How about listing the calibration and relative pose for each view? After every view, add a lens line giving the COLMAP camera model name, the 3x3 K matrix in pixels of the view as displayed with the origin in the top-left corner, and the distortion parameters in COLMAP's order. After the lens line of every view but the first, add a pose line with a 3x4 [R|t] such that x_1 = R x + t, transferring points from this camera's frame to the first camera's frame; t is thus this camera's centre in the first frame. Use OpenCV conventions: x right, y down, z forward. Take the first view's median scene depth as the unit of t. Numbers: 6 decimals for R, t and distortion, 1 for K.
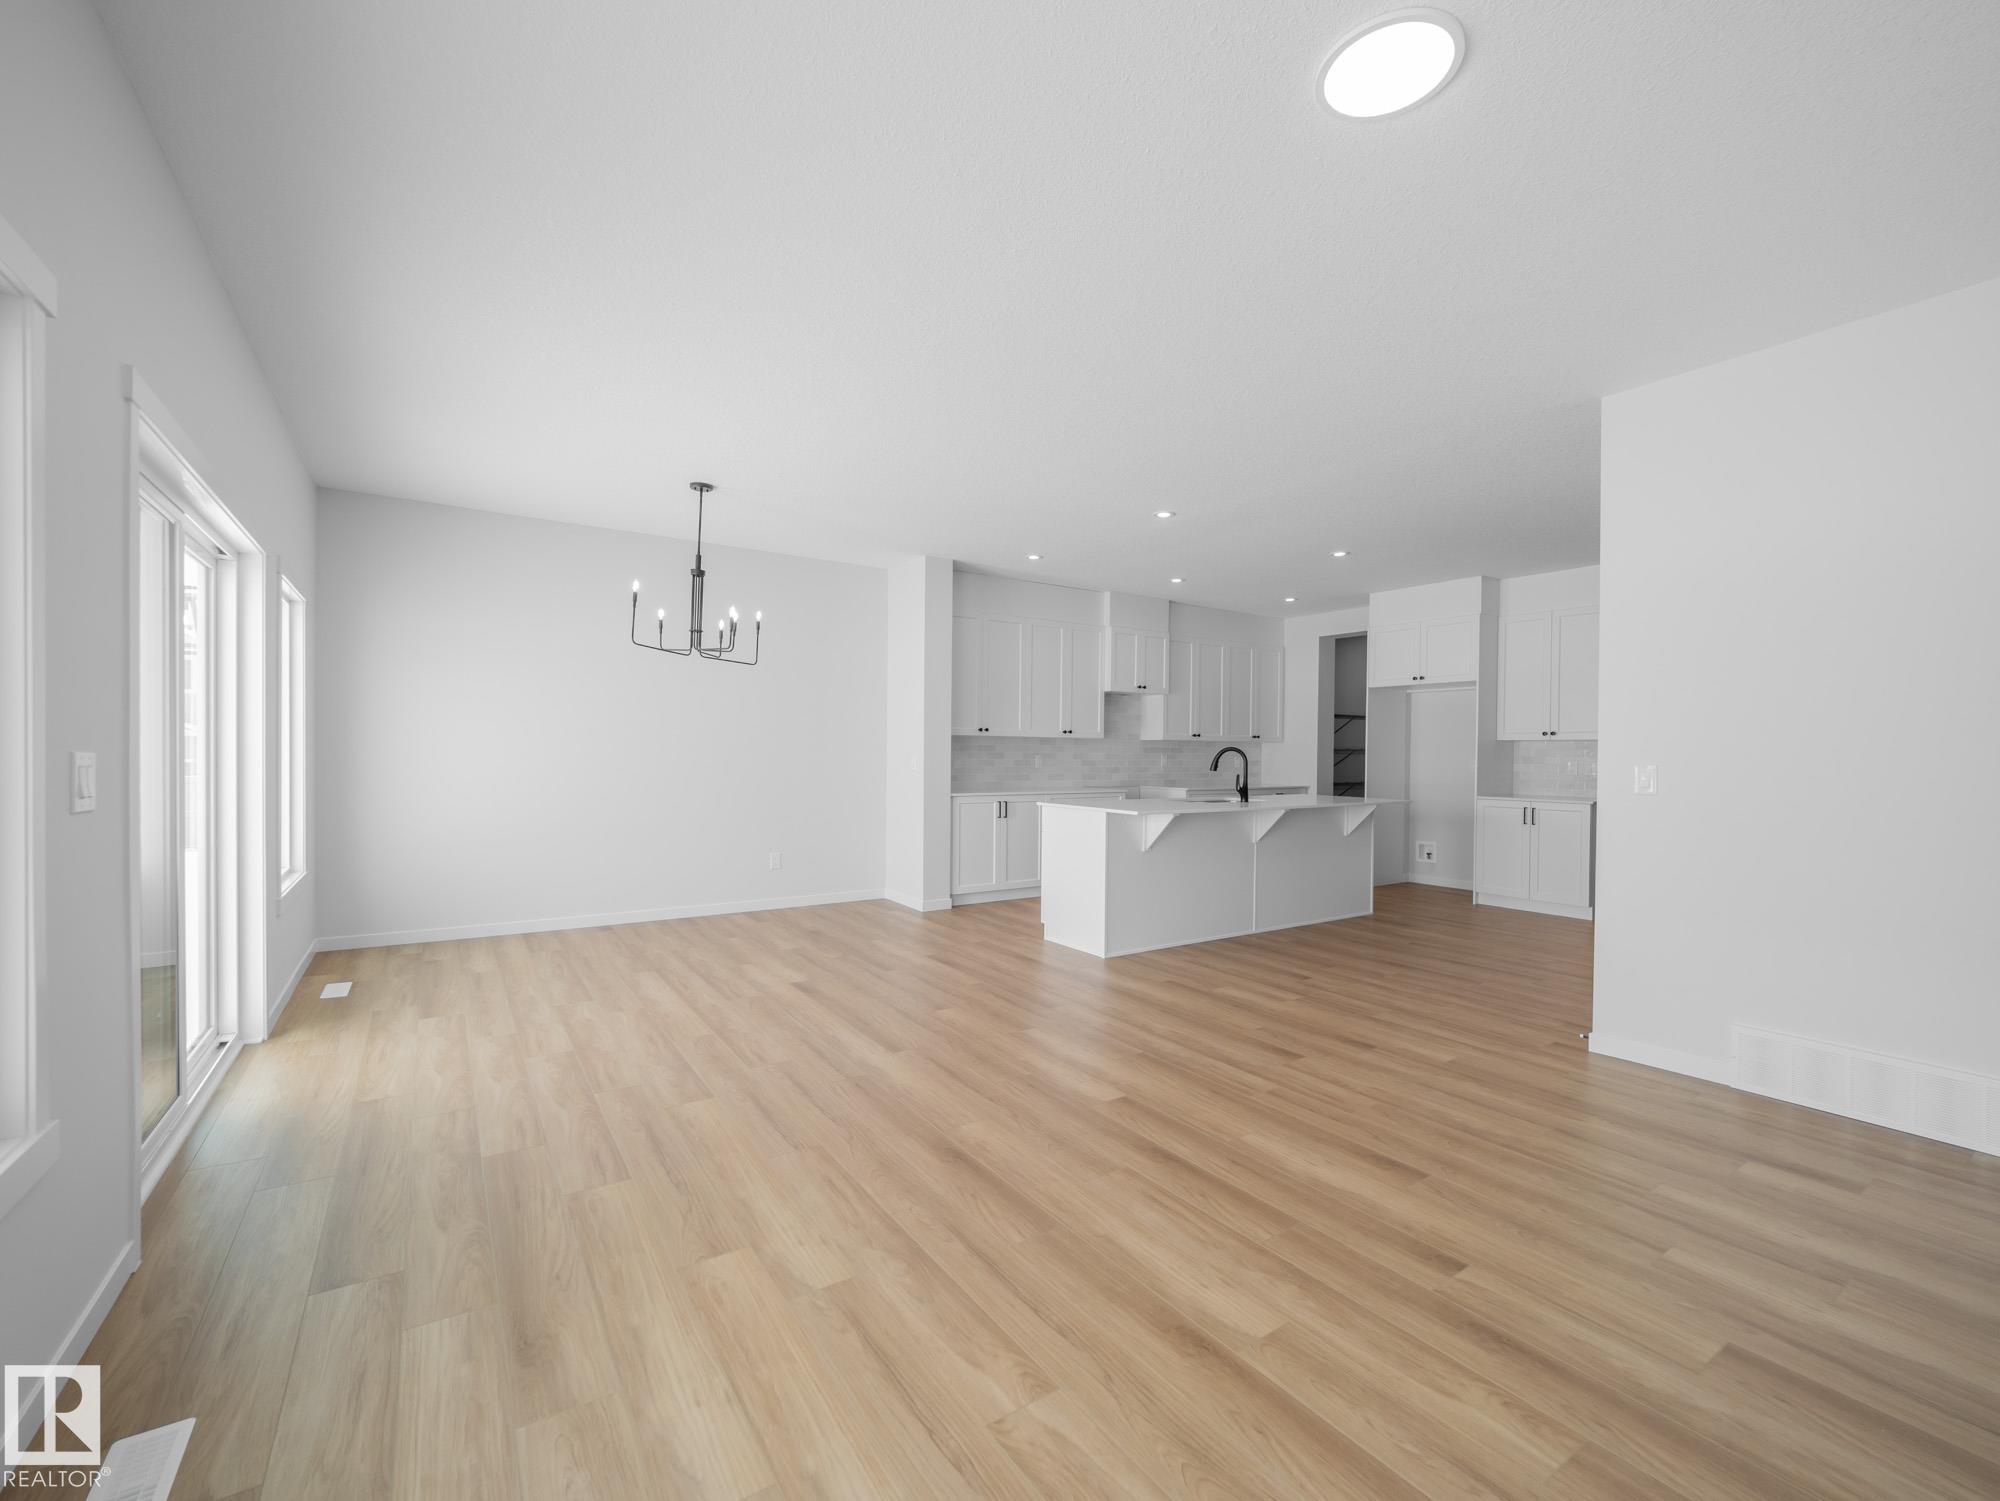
lens RADIAL K [[844.8, 0, 991.7], [0, 844.8, 762.1], [0, 0, 1]] dist [-0.001230, -0.005784]
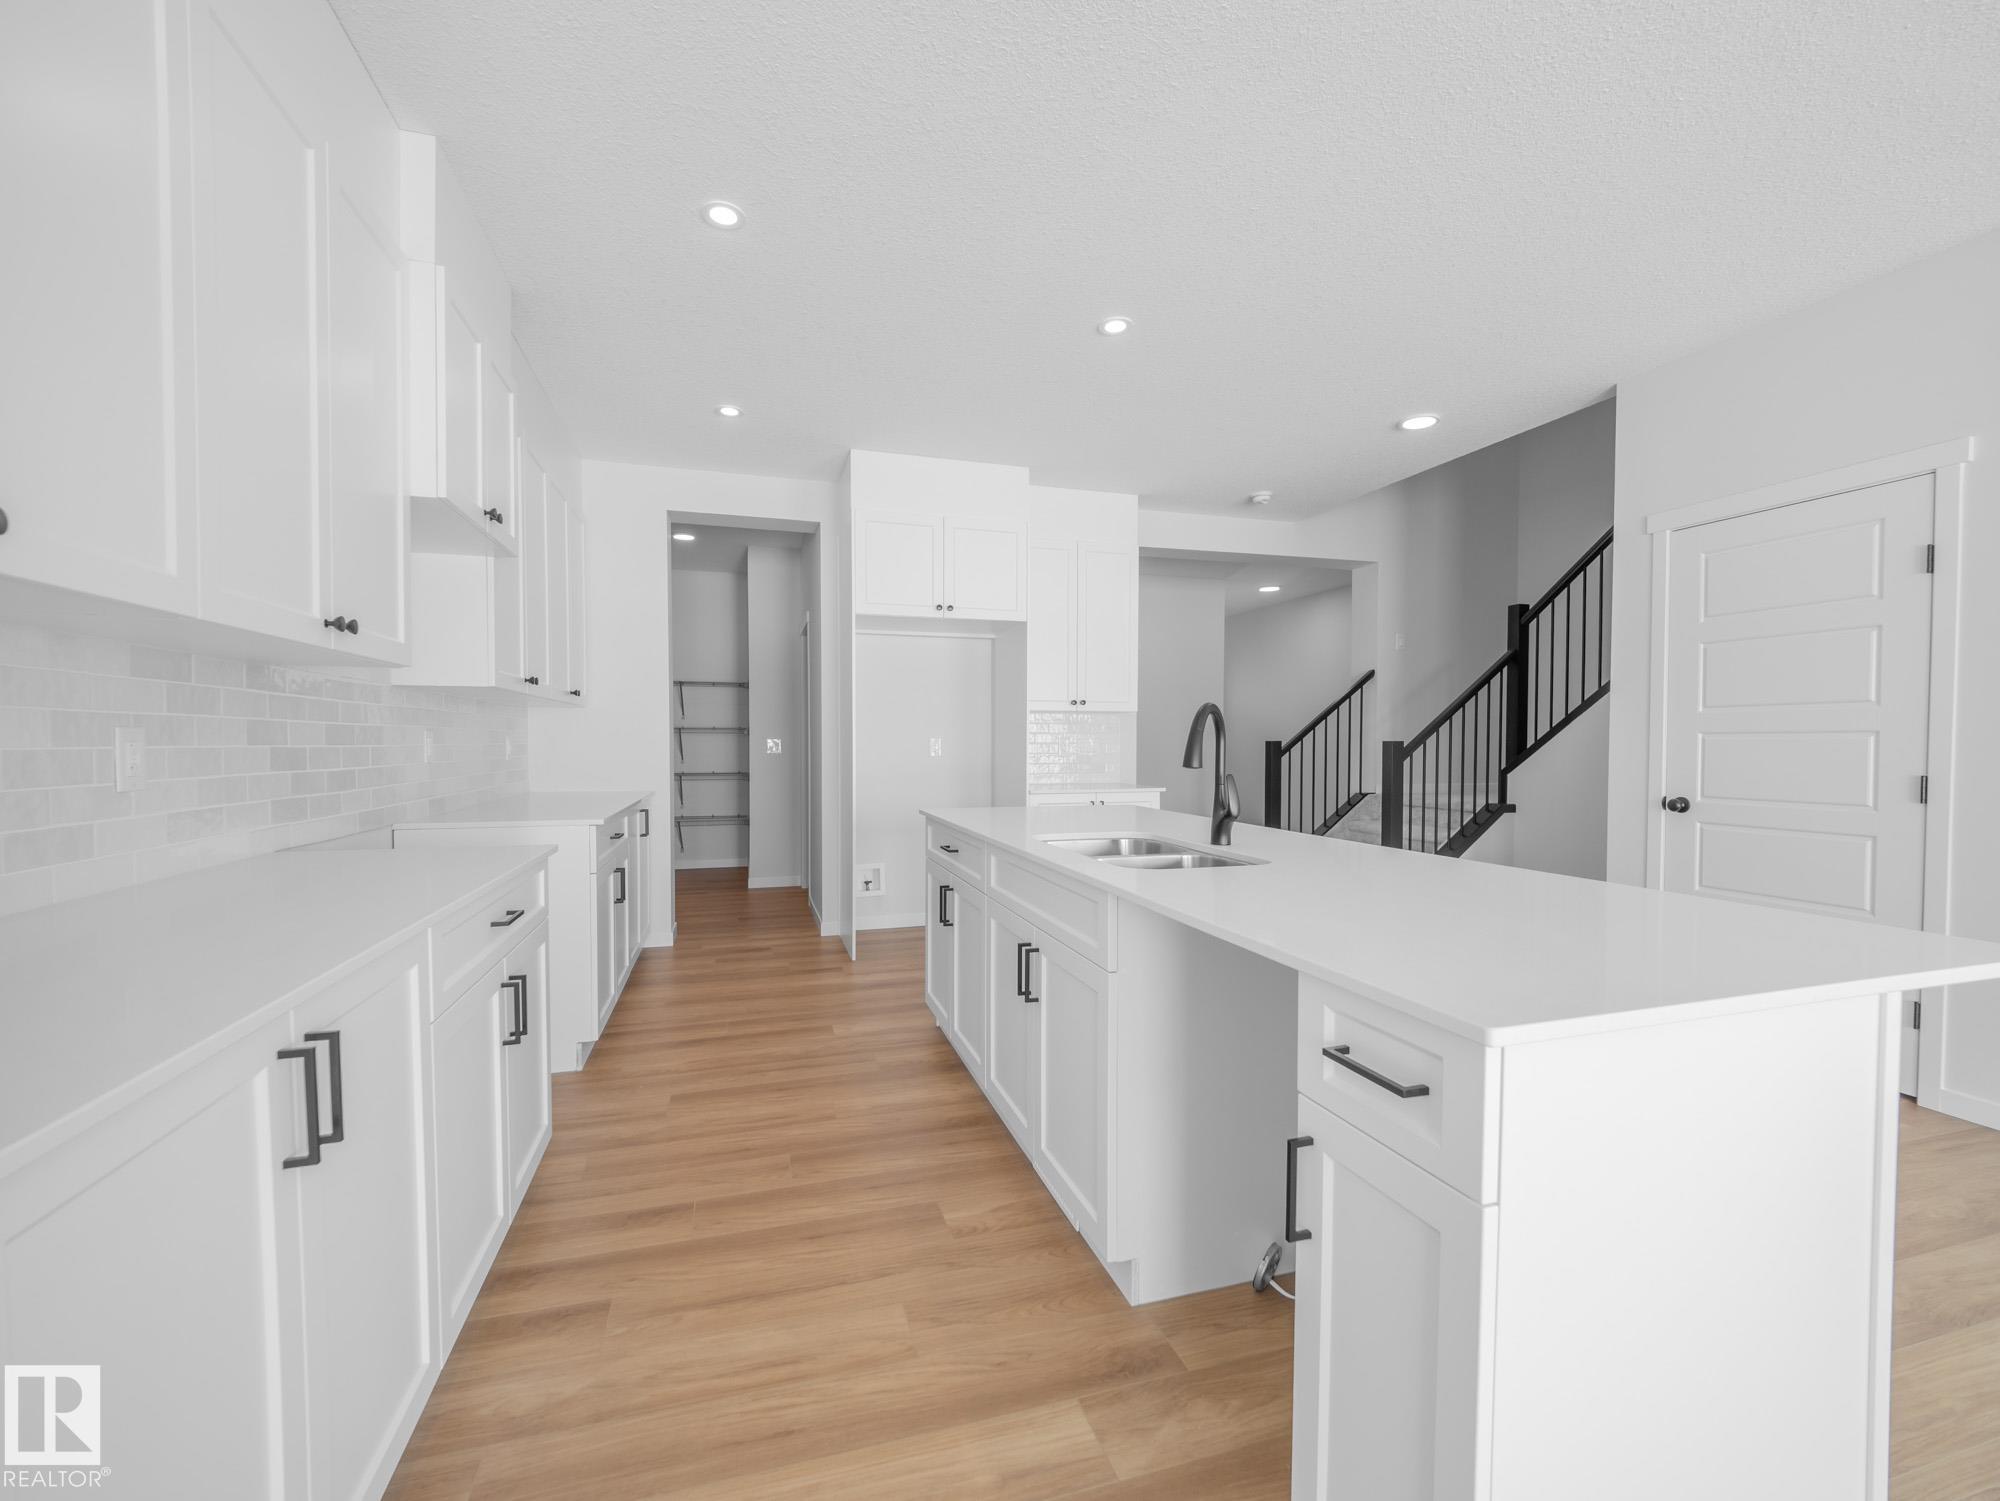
lens RADIAL K [[844.8, 0, 991.7], [0, 844.8, 762.1], [0, 0, 1]] dist [-0.001230, -0.005784]
pose [[0.283248, -0.036165, 0.958365, -0.209711], [0.014488, 0.999336, 0.033429, -0.014857], [-0.958937, 0.004416, 0.283584, 1.815683]]
